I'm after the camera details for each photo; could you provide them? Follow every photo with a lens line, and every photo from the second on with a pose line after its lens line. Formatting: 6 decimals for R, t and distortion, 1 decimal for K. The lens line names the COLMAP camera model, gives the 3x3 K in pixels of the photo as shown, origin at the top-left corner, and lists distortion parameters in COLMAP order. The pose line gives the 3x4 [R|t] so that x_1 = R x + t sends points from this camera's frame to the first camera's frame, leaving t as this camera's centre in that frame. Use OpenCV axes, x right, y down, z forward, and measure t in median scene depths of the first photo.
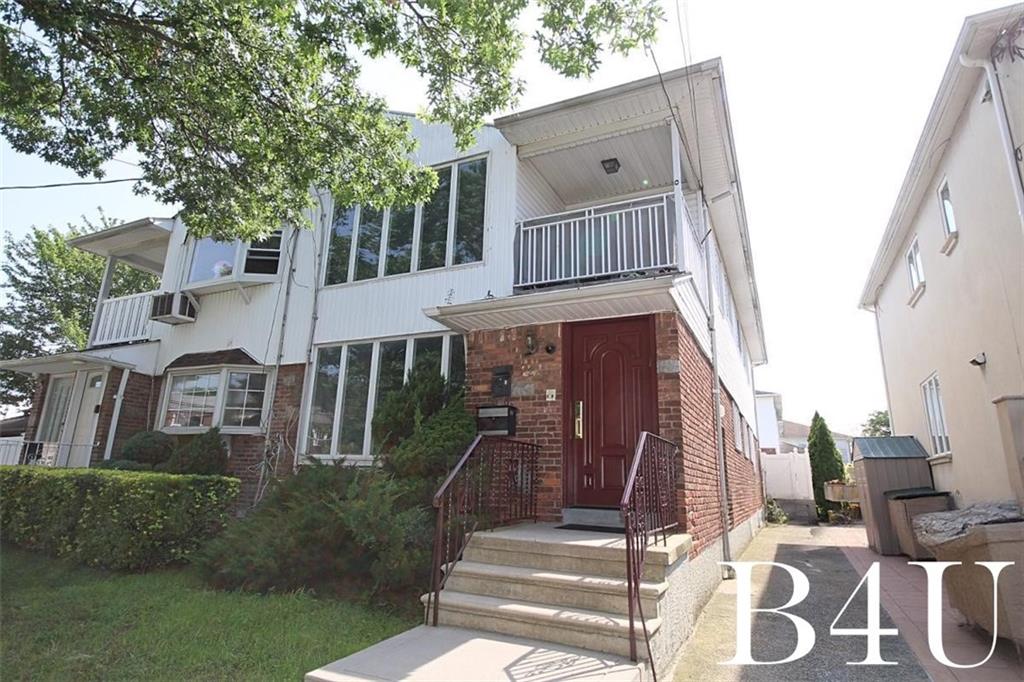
lens RADIAL K [[548.0, 0, 514.1], [0, 548.0, 339.2], [0, 0, 1]] dist [0.001830, 0.001280]
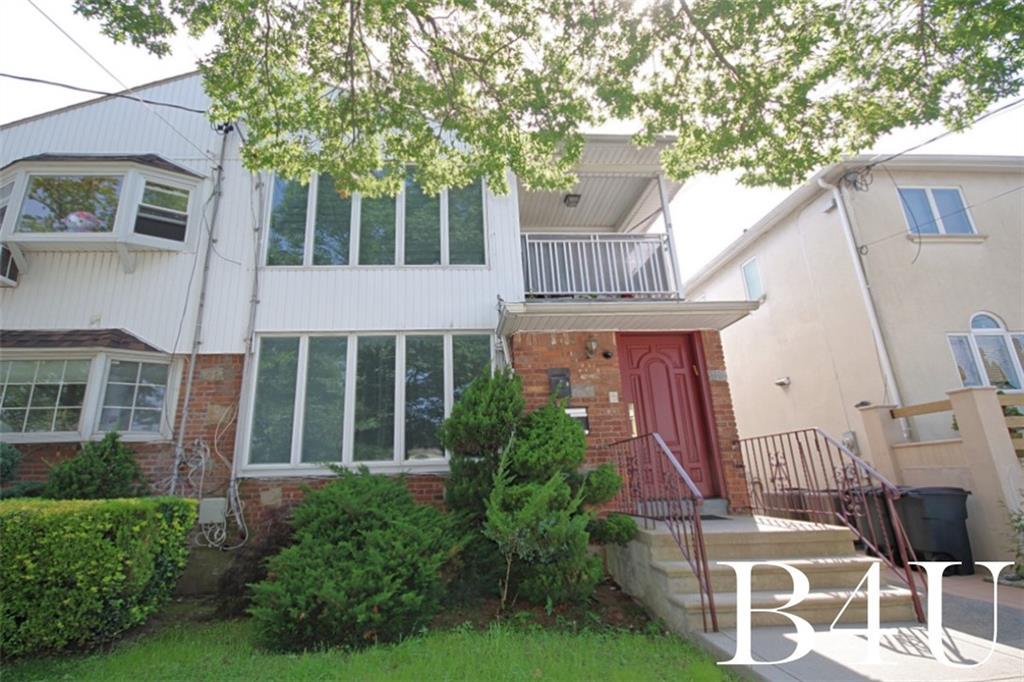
lens RADIAL K [[476.8, 0, 509.8], [0, 476.8, 341.5], [0, 0, 1]] dist [0.001138, -0.000345]
pose [[0.880766, 0.080169, 0.466716, -0.417140], [-0.065897, 0.996726, -0.046852, 0.037100], [-0.468944, 0.010511, 0.883166, 0.198751]]
